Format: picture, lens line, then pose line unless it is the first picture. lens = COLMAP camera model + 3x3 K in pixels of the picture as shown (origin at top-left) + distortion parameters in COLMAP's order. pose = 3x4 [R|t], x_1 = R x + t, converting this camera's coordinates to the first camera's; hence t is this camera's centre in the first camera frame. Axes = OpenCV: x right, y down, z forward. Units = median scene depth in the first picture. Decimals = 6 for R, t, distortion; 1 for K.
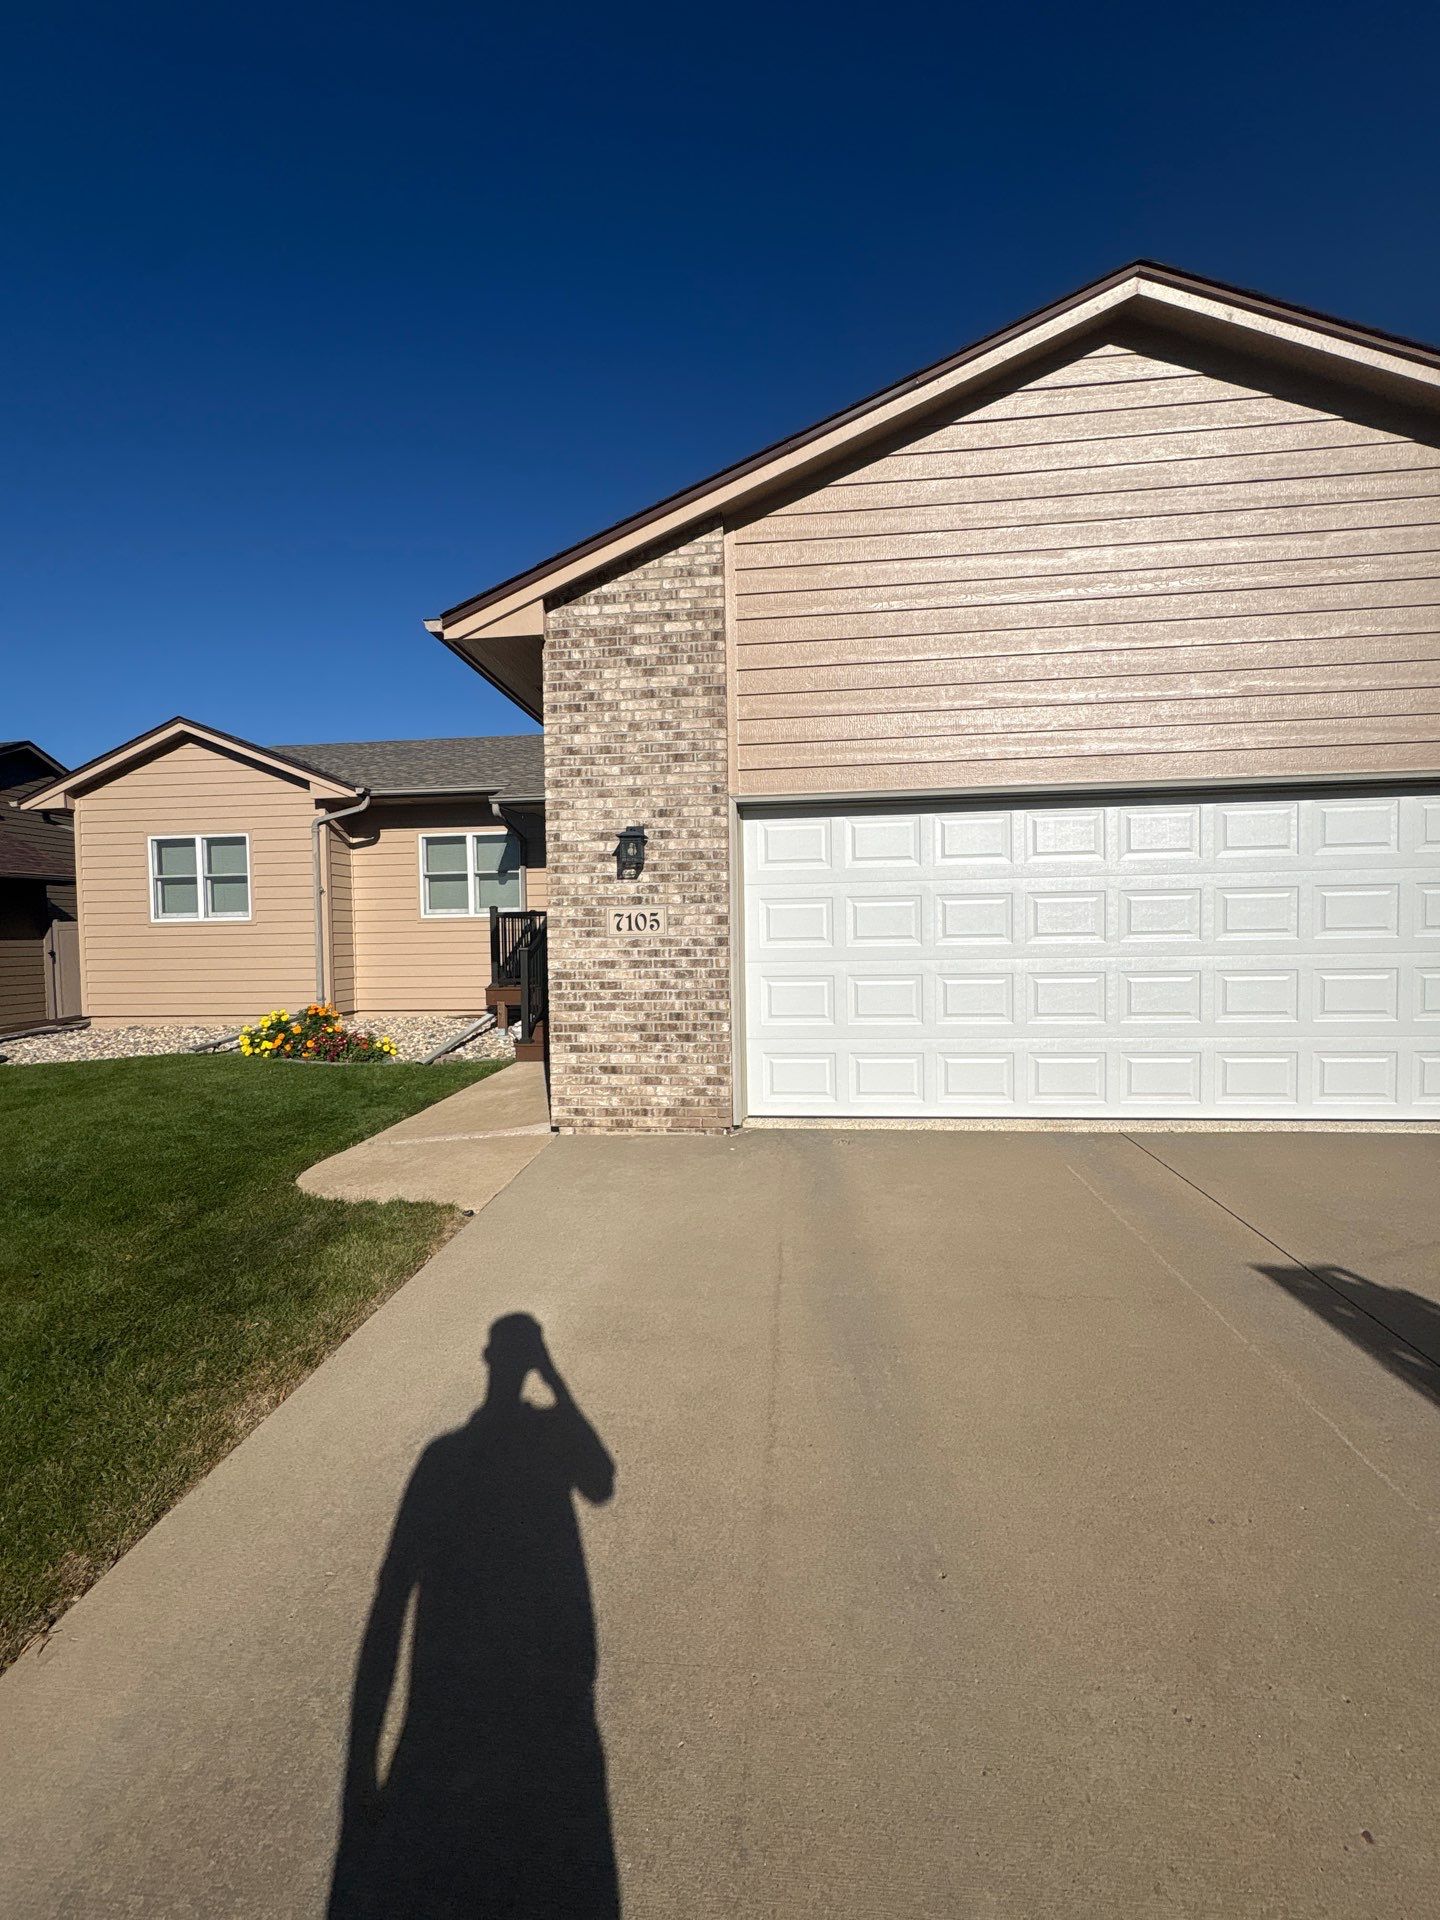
lens RADIAL K [[760.1, 0, 717.8], [0, 760.1, 956.3], [0, 0, 1]] dist [0.003827, 0.000215]
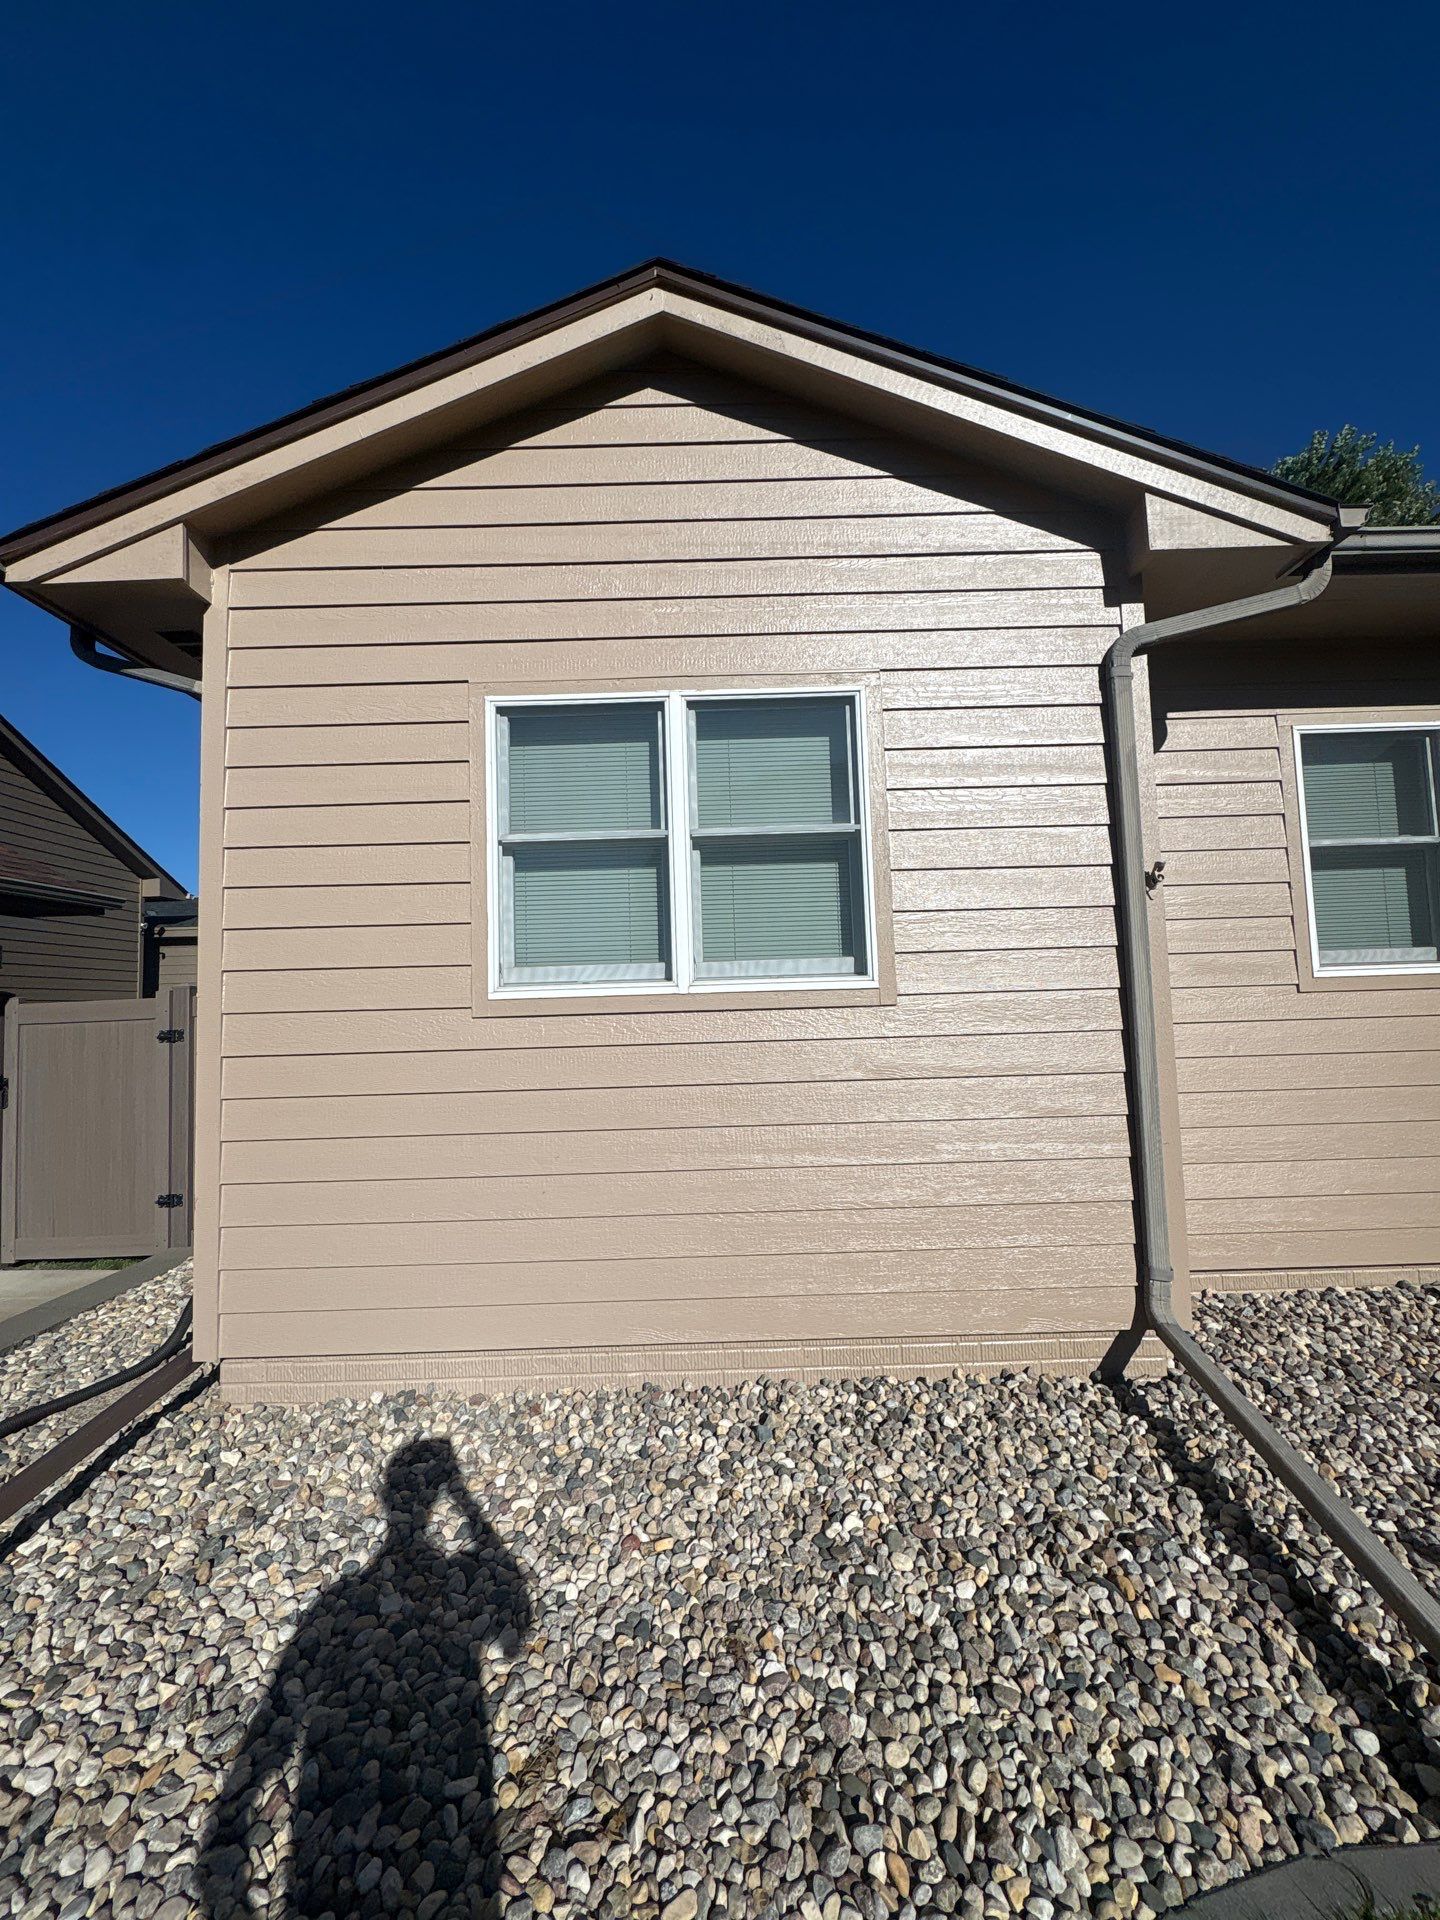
lens RADIAL K [[777.1, 0, 720.0], [0, 777.1, 960.0], [0, 0, 1]] dist [-0.000780, -0.000099]
pose [[0.994619, -0.005775, 0.103443, -1.657983], [0.014683, 0.996225, -0.085556, -0.082400], [-0.102558, 0.086615, 0.990949, 1.713666]]
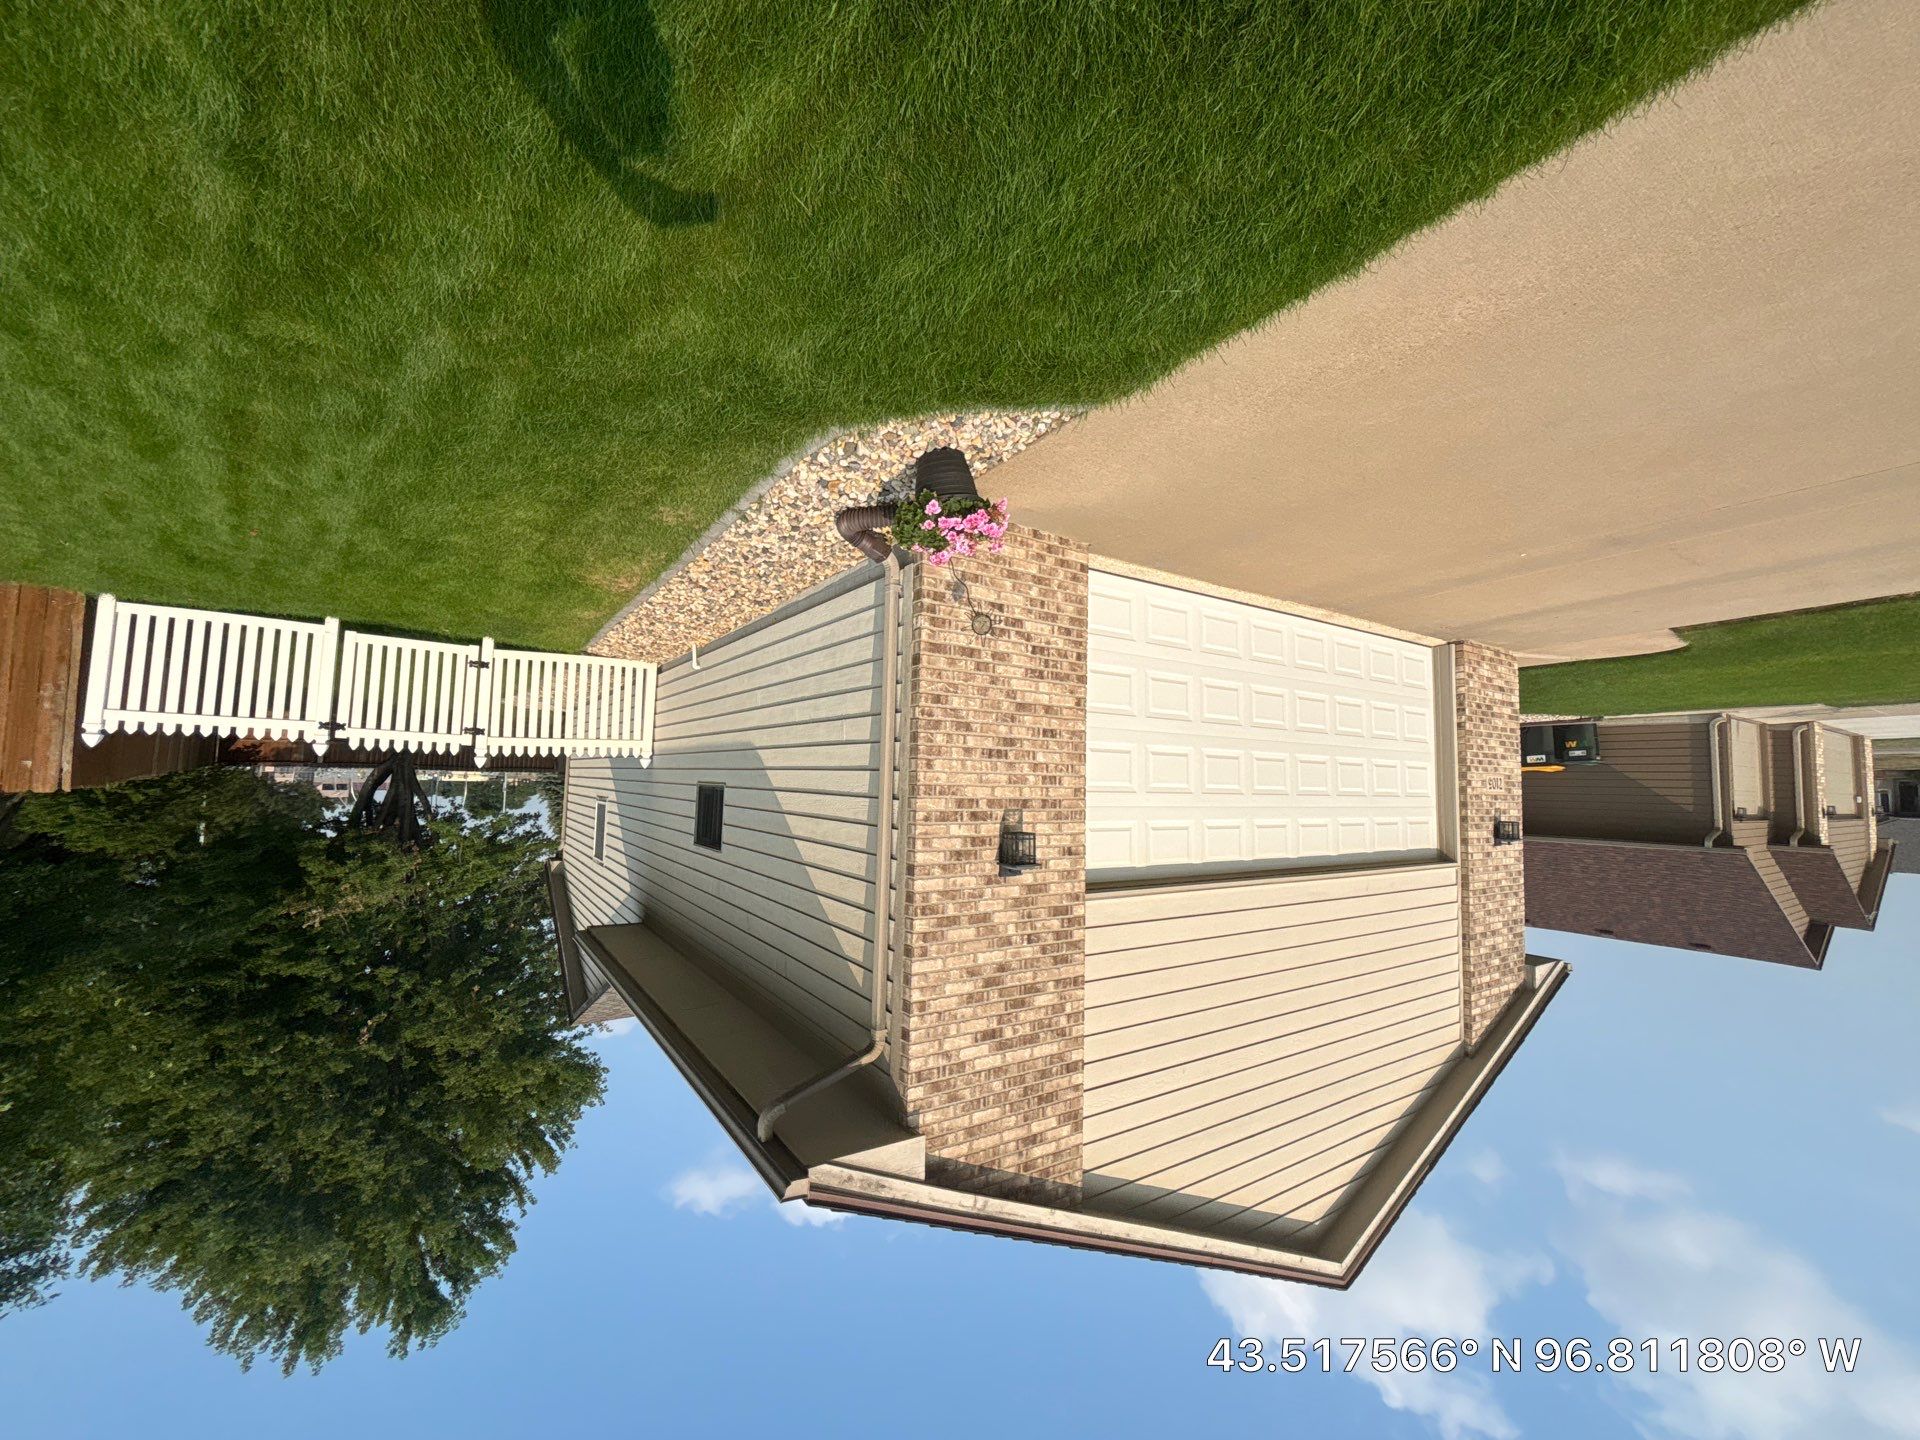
lens RADIAL K [[757.4, 0, 955.0], [0, 757.4, 715.7], [0, 0, 1]] dist [-0.000866, -0.000031]
pose [[-0.888253, -0.076471, -0.452945, 1.574586], [0.048938, -0.996188, 0.072218, -0.073224], [-0.456741, 0.041981, 0.888609, 0.126757]]
